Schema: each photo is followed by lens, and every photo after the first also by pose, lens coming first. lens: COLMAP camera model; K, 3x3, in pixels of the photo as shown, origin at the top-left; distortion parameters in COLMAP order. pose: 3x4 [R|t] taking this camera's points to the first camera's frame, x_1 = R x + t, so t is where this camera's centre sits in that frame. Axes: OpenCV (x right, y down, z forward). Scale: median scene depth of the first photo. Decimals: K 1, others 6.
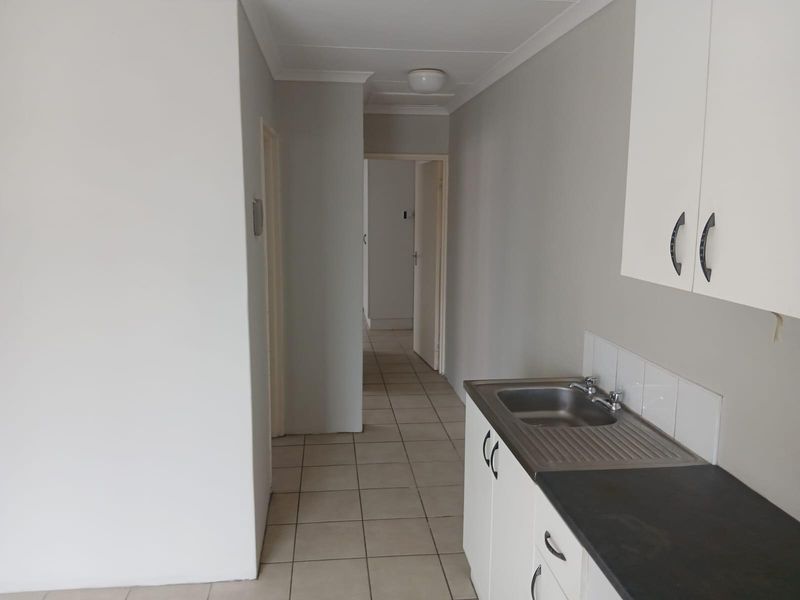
lens RADIAL K [[605.6, 0, 399.8], [0, 605.6, 298.7], [0, 0, 1]] dist [0.038634, -0.064731]
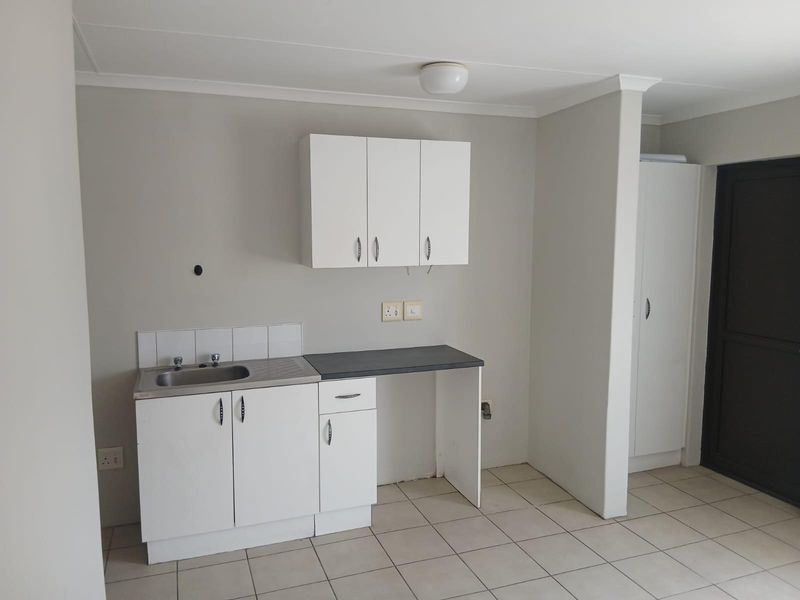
lens RADIAL K [[605.6, 0, 400.6], [0, 605.6, 297.5], [0, 0, 1]] dist [0.038634, -0.064731]
pose [[-0.239639, -0.111067, 0.964488, -1.603839], [0.147833, 0.977676, 0.149317, -0.193384], [-0.959541, 0.178366, -0.217870, 1.116917]]
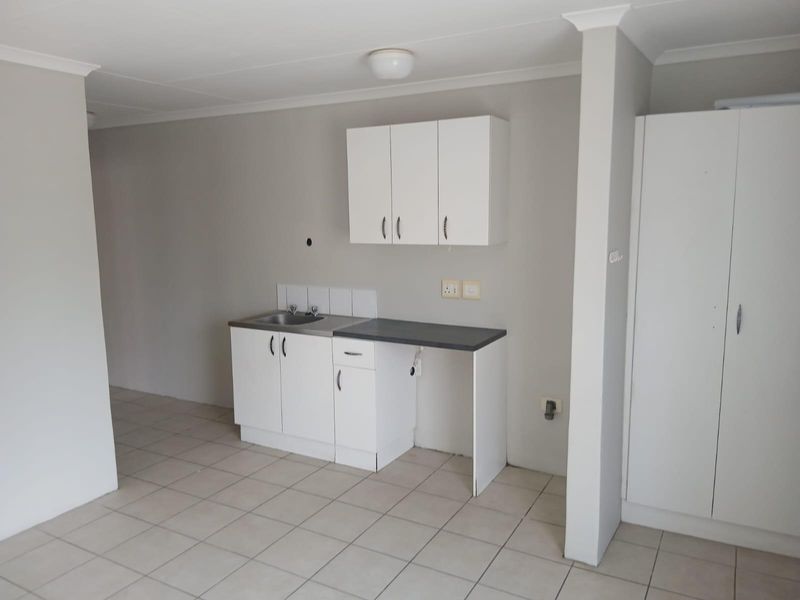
lens RADIAL K [[605.6, 0, 401.4], [0, 605.6, 300.2], [0, 0, 1]] dist [0.038634, -0.064731]
pose [[0.578742, -0.129215, 0.805209, -1.423309], [0.135243, 0.988903, 0.061488, 0.062720], [-0.804218, 0.073313, 0.589795, -0.551967]]
